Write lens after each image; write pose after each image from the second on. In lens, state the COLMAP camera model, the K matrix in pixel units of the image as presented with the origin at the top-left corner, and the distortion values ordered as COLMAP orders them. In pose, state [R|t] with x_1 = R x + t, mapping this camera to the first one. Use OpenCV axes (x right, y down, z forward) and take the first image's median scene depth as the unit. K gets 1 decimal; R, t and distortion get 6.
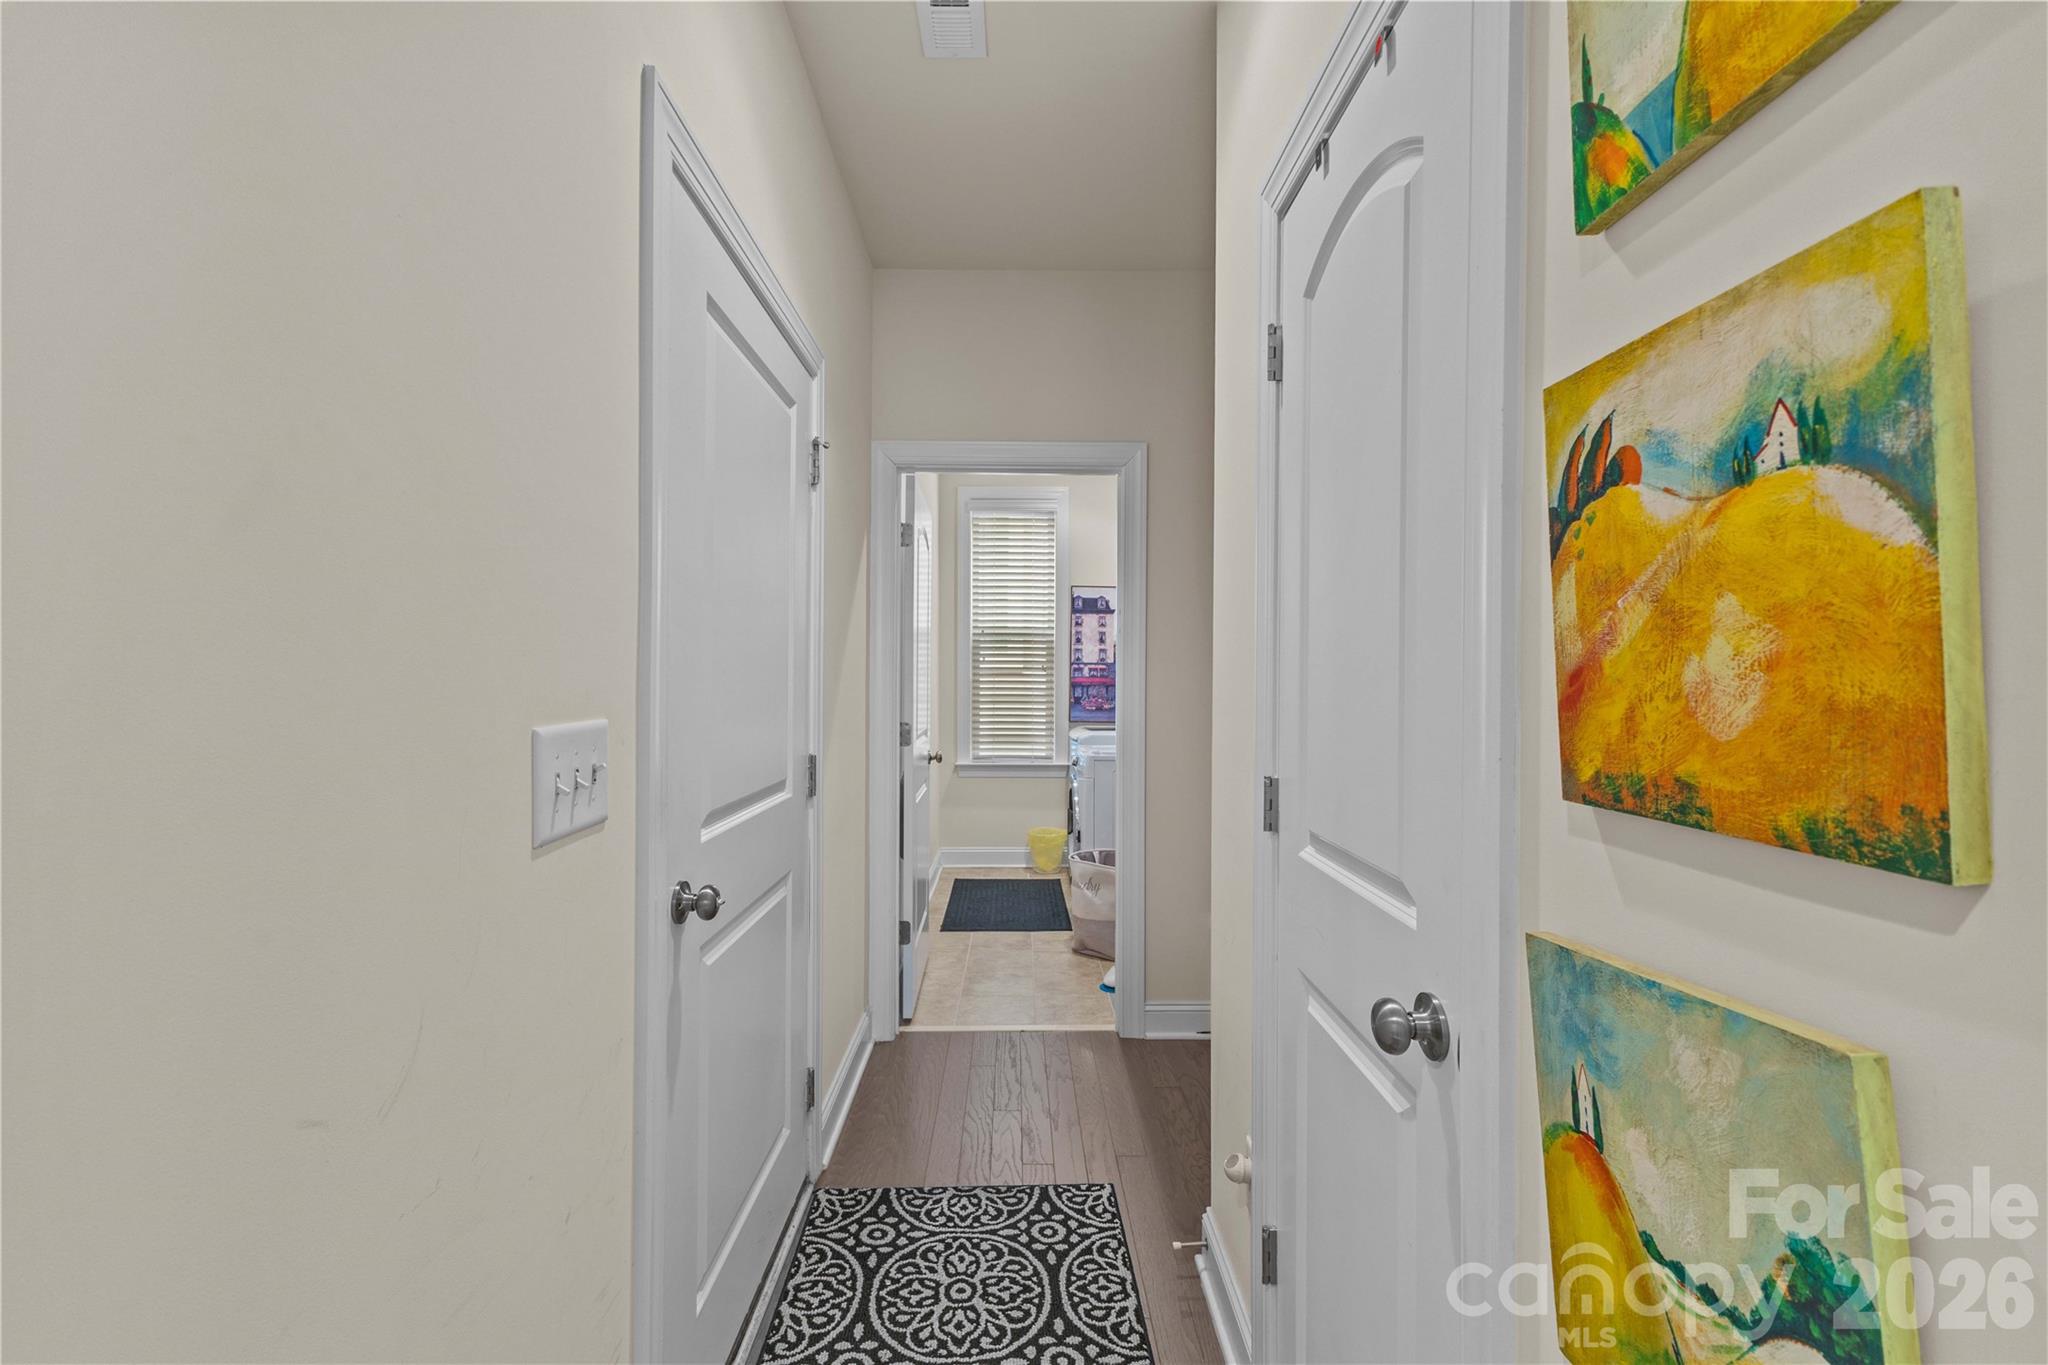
lens RADIAL K [[988.5, 0, 1023.8], [0, 988.5, 676.5], [0, 0, 1]] dist [0.002703, 0.000339]
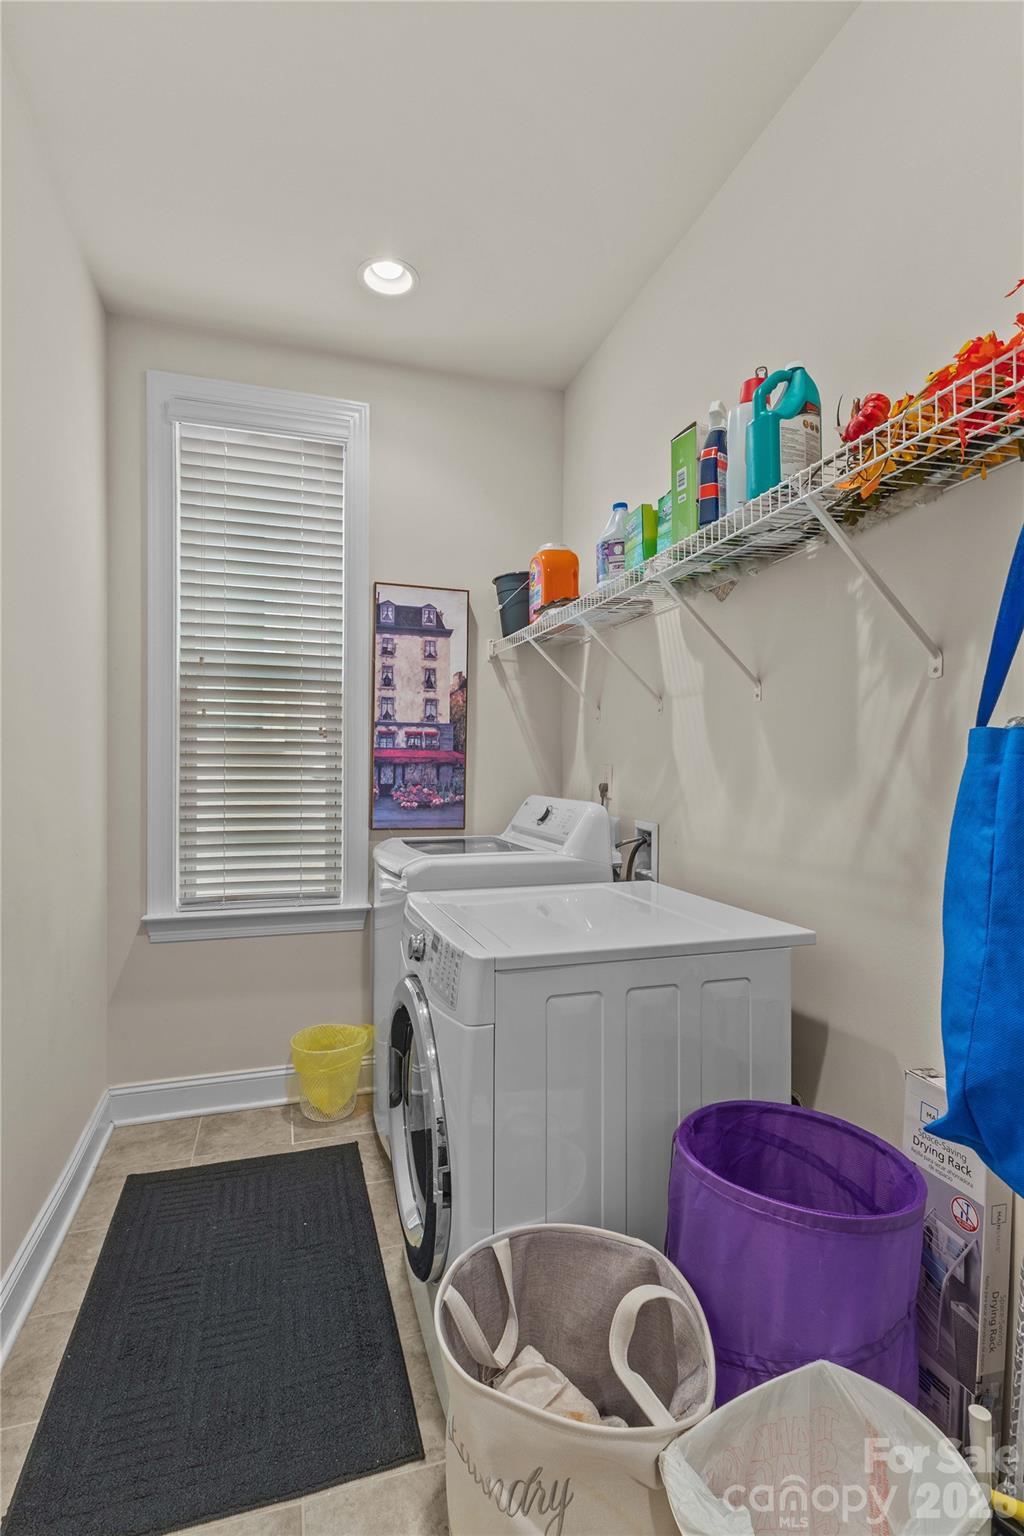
lens RADIAL K [[741.4, 0, 504.9], [0, 741.4, 767.0], [0, 0, 1]] dist [0.002703, 0.000339]
pose [[0.958433, 0.000891, 0.285315, 0.000135], [0.001642, 0.999961, -0.008639, 0.014619], [-0.285312, 0.008748, 0.958395, 0.584939]]
